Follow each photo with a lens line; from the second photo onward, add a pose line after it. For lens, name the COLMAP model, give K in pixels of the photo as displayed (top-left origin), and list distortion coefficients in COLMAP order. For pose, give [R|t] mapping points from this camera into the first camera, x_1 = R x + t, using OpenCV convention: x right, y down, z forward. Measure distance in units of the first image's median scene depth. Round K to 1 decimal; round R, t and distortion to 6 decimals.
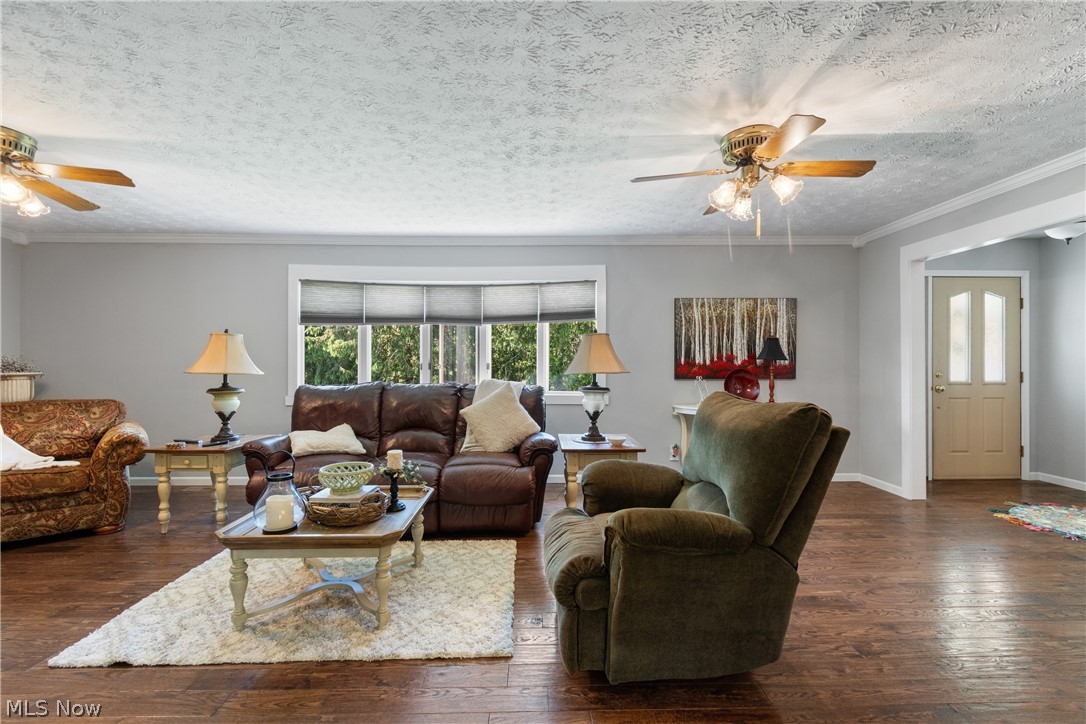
lens RADIAL K [[481.7, 0, 545.2], [0, 481.7, 362.7], [0, 0, 1]] dist [0.001356, 0.001414]
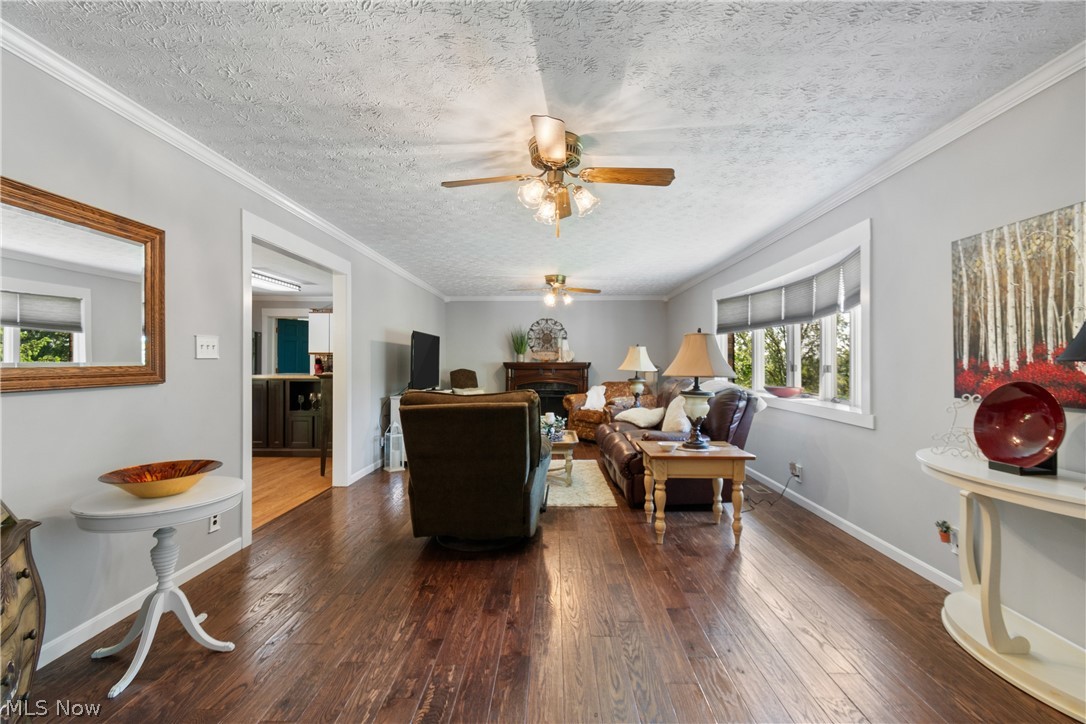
lens RADIAL K [[481.7, 0, 545.4], [0, 481.7, 361.2], [0, 0, 1]] dist [0.001356, 0.001414]
pose [[-0.057051, -0.001082, -0.998371, 0.815814], [0.001913, 0.999997, -0.001193, -0.005486], [0.998369, -0.001978, -0.057049, 0.588890]]
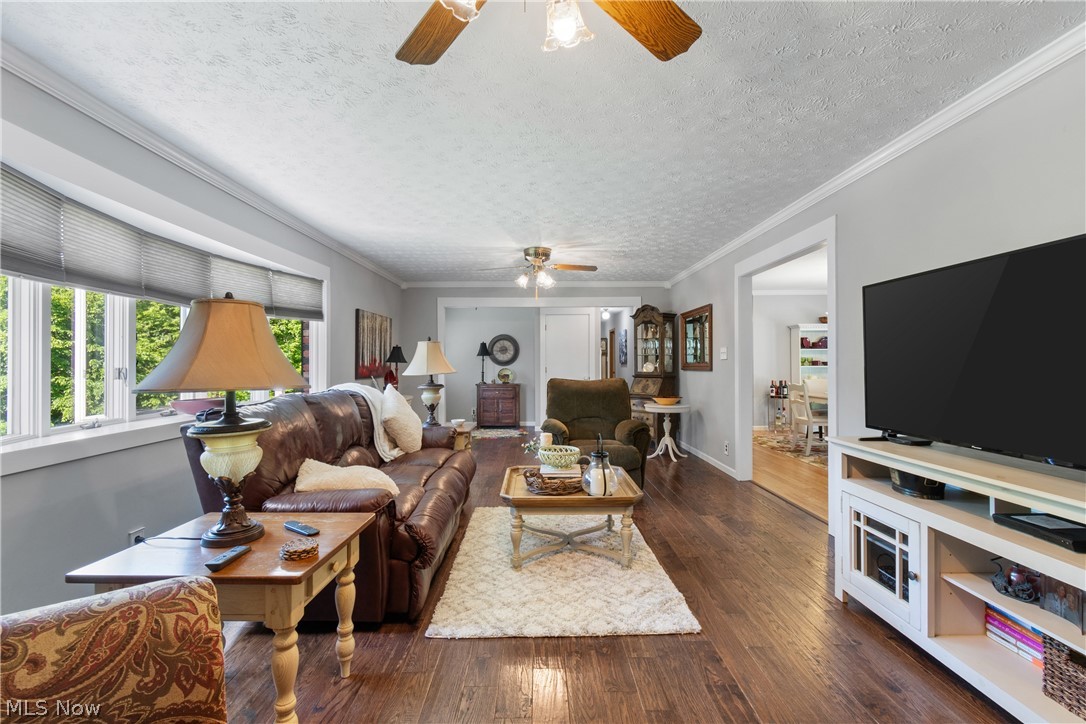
lens RADIAL K [[481.7, 0, 545.0], [0, 481.7, 361.0], [0, 0, 1]] dist [0.001356, 0.001414]
pose [[0.003902, 0.006040, 0.999974, -0.872145], [0.006387, 0.999961, -0.006065, -0.000709], [-0.999972, 0.006410, 0.003863, 0.550213]]
